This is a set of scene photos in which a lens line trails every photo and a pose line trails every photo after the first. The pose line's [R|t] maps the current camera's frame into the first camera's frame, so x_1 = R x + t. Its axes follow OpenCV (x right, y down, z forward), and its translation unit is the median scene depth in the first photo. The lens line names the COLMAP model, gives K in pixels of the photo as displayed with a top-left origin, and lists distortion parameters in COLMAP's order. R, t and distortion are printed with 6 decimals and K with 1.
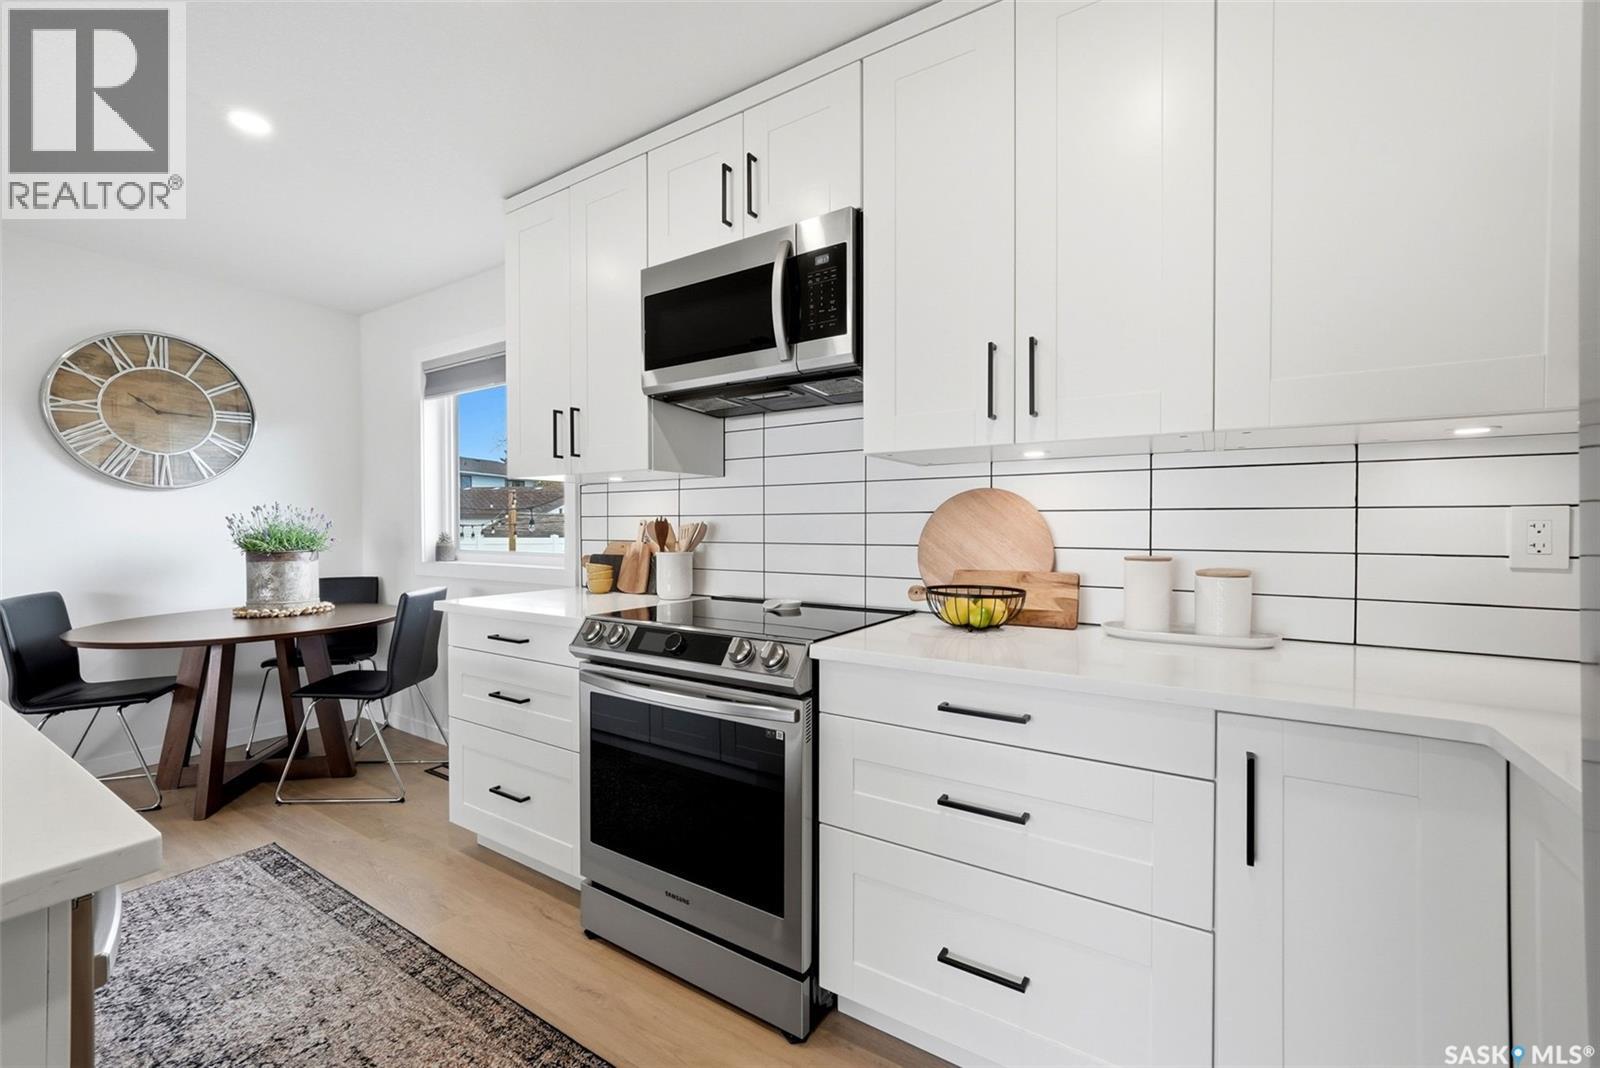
lens RADIAL K [[653.0, 0, 763.9], [0, 653.0, 537.7], [0, 0, 1]] dist [0.000840, 0.000245]
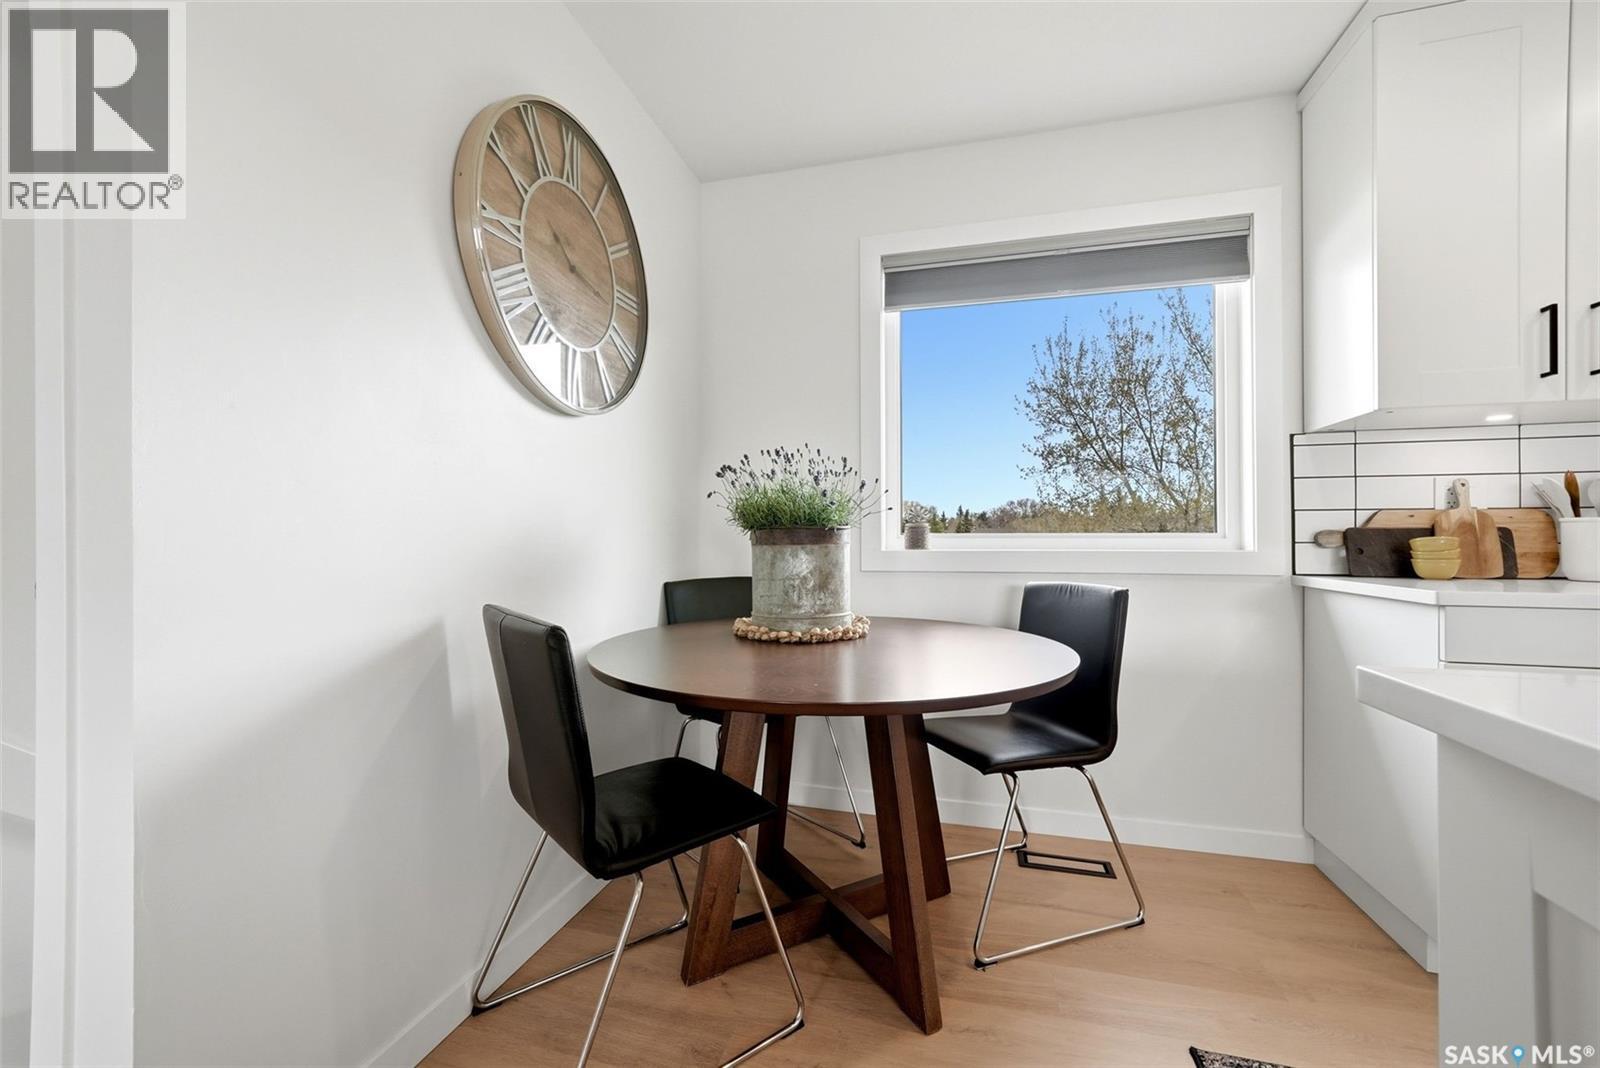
lens RADIAL K [[661.6, 0, 800.0], [0, 661.6, 534.0], [0, 0, 1]] dist [0.000500, 0.000360]
pose [[0.945520, -0.002181, 0.325557, -0.940361], [0.008085, 0.999826, -0.016783, 0.034672], [-0.325464, 0.018501, 0.945374, 0.439510]]
